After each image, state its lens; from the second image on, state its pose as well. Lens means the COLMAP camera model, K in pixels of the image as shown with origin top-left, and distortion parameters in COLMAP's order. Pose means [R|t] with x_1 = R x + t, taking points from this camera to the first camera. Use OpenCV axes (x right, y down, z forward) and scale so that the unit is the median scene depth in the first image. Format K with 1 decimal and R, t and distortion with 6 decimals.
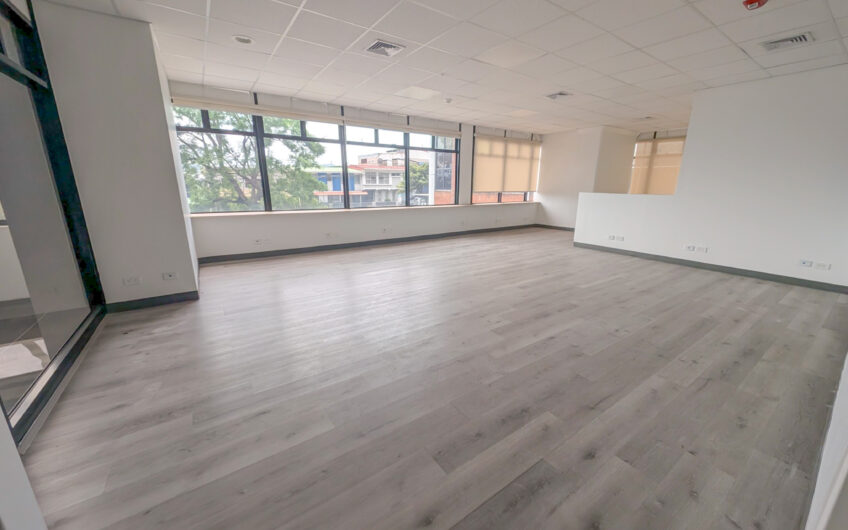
lens RADIAL K [[323.2, 0, 424.2], [0, 323.2, 265.3], [0, 0, 1]] dist [0.013845, -0.000050]
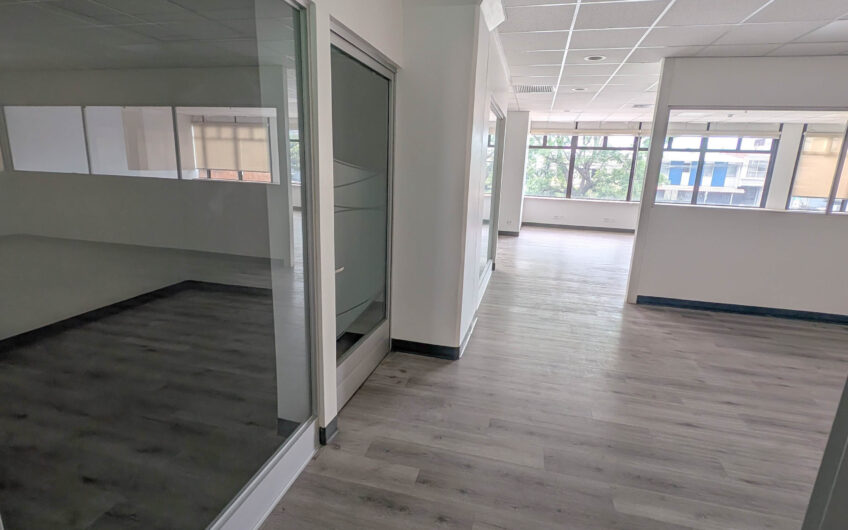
lens RADIAL K [[419.0, 0, 424.3], [0, 419.0, 261.6], [0, 0, 1]] dist [0.024003, -0.016629]
pose [[0.660662, 0.184613, -0.727629, 0.366044], [-0.211684, 0.975768, 0.055369, 0.102668], [0.720219, 0.117448, 0.683733, -0.513442]]
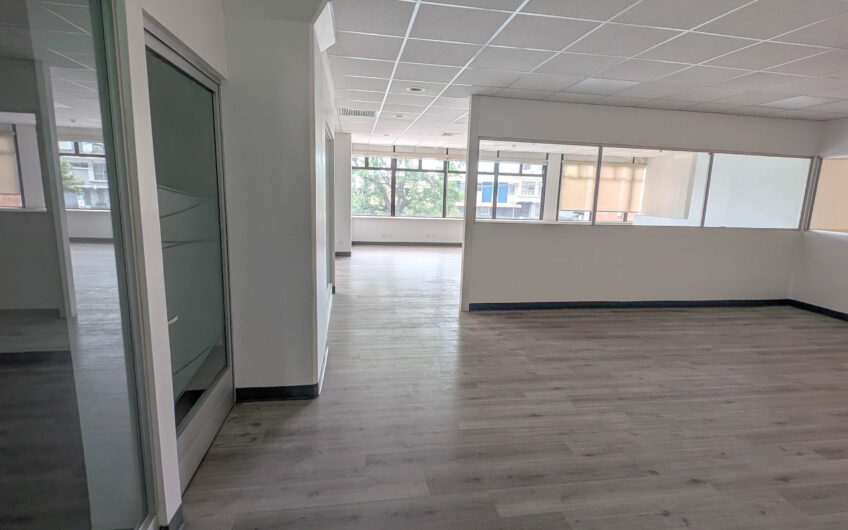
lens RADIAL K [[419.0, 0, 424.3], [0, 419.0, 261.6], [0, 0, 1]] dist [0.024003, -0.016629]
pose [[0.909472, 0.092919, -0.405249, 0.338364], [-0.127111, 0.990178, -0.058231, 0.100564], [0.395858, 0.104471, 0.912350, -0.518218]]
